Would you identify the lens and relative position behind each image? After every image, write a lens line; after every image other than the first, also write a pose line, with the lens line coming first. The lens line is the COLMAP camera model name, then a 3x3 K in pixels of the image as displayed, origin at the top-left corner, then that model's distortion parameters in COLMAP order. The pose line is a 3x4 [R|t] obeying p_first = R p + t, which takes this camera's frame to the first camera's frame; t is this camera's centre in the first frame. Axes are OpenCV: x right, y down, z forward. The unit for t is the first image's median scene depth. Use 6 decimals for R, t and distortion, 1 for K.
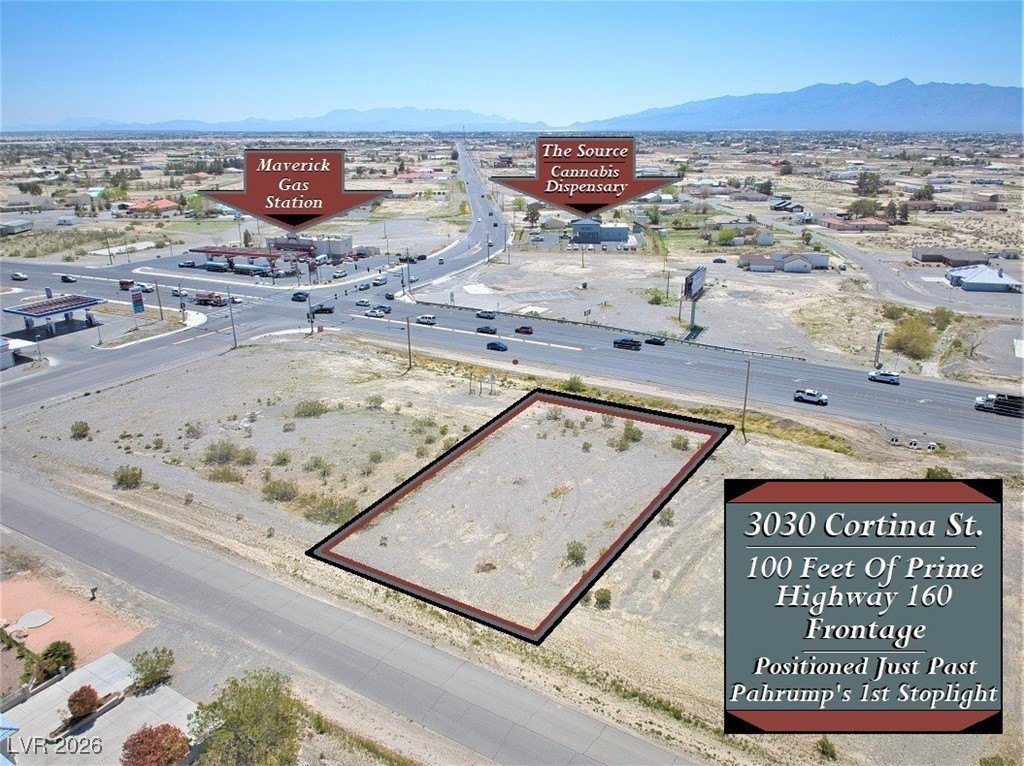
lens RADIAL K [[726.7, 0, 512.0], [0, 726.7, 383.0], [0, 0, 1]] dist [0.027544, -0.048984]
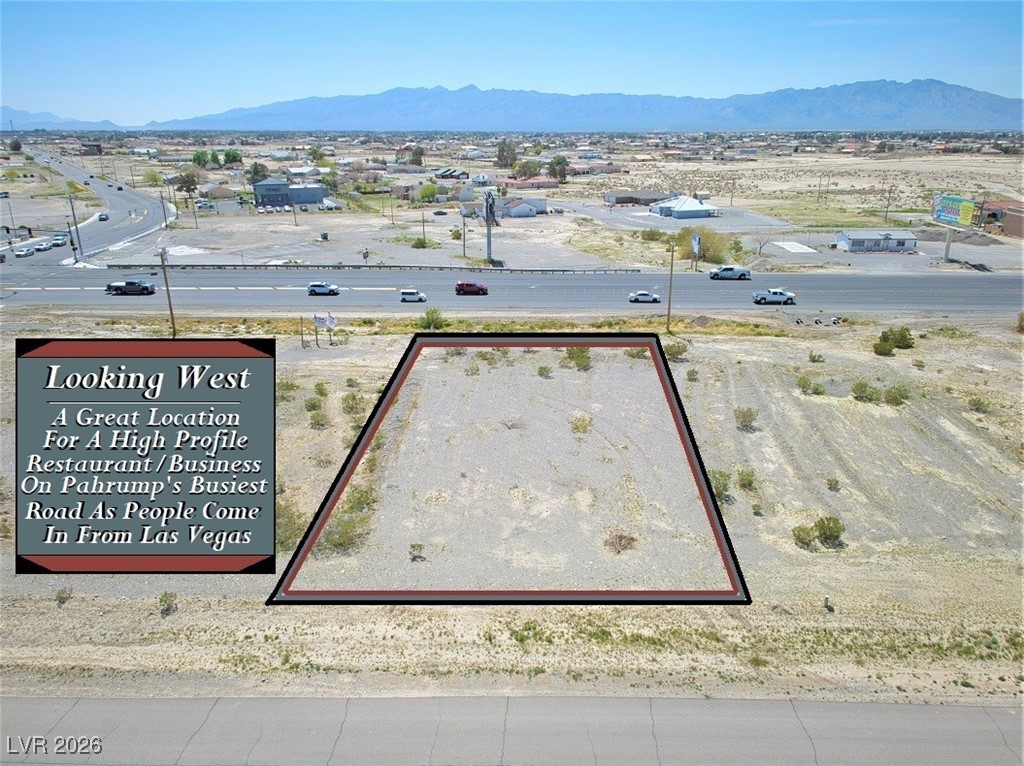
lens RADIAL K [[725.7, 0, 513.4], [0, 725.7, 386.7], [0, 0, 1]] dist [0.035130, -0.039700]
pose [[0.868006, -0.161295, 0.469628, -0.200475], [0.160541, 0.986137, 0.041967, 0.050568], [-0.469886, 0.038967, 0.881867, 0.286920]]
